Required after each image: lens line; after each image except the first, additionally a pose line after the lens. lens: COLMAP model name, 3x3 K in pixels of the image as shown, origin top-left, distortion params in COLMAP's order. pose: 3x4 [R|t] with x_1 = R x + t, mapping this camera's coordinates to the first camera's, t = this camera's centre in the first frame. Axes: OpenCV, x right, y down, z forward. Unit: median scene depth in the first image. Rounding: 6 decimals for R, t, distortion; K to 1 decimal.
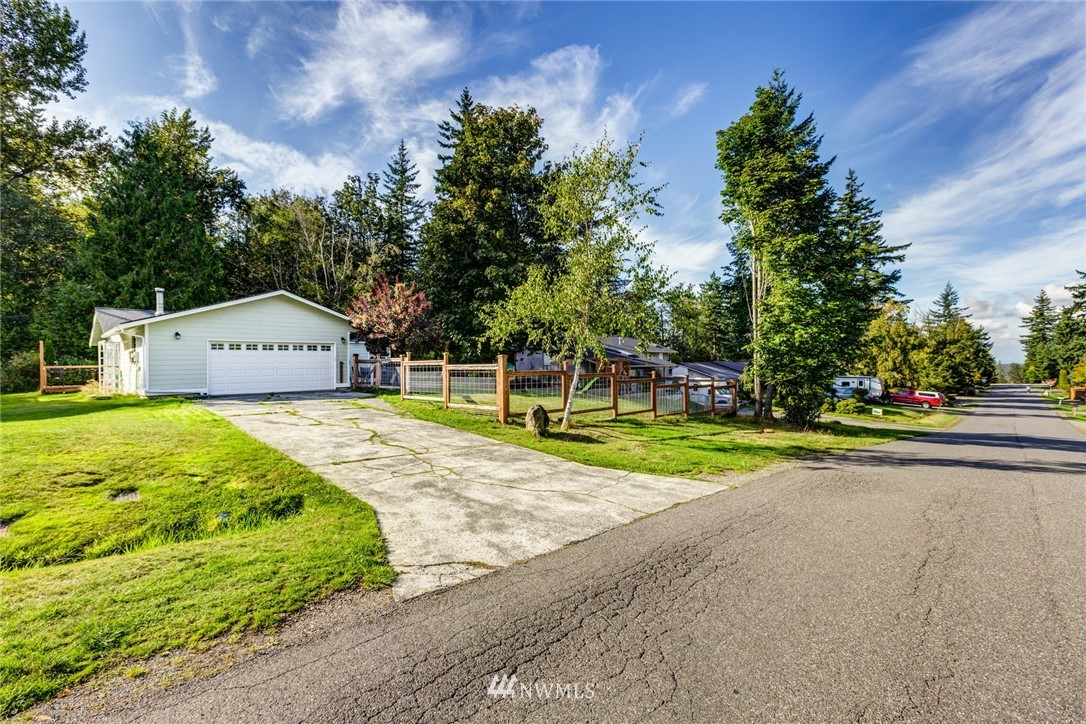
lens RADIAL K [[496.9, 0, 521.1], [0, 496.9, 348.0], [0, 0, 1]] dist [-0.001262, 0.000210]
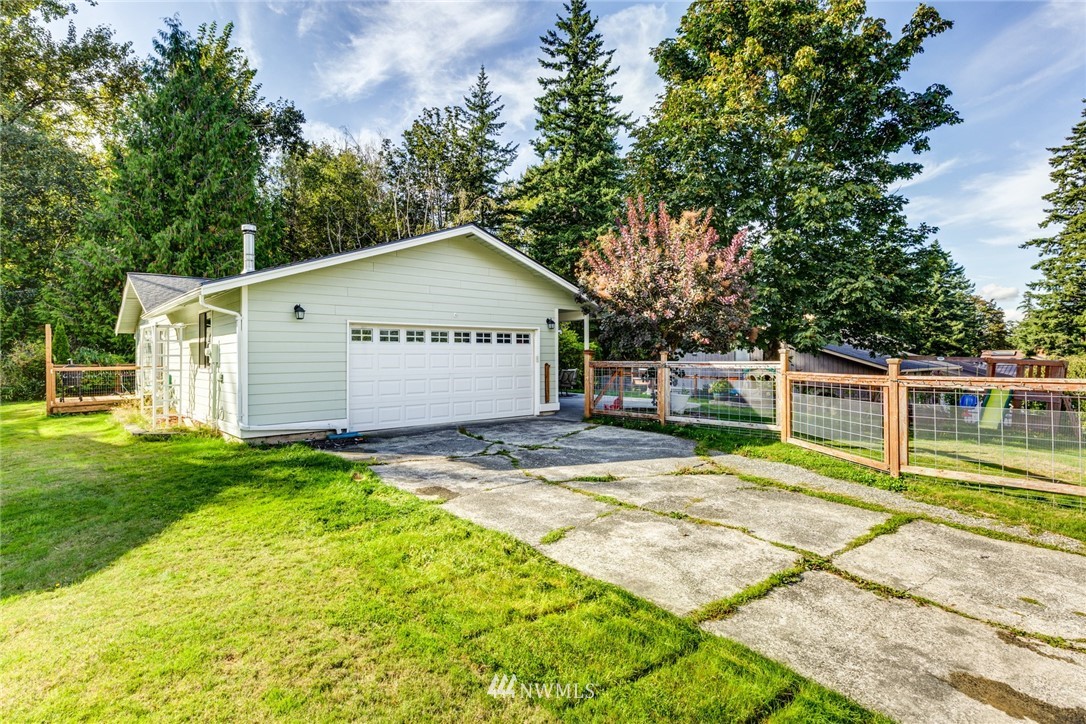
lens RADIAL K [[643.8, 0, 542.6], [0, 643.8, 332.4], [0, 0, 1]] dist [-0.002095, 0.001396]
pose [[0.993014, 0.002857, -0.117964, -0.158419], [-0.003986, 0.999948, -0.009335, -0.000014], [0.117931, 0.009740, 0.992974, 0.167872]]
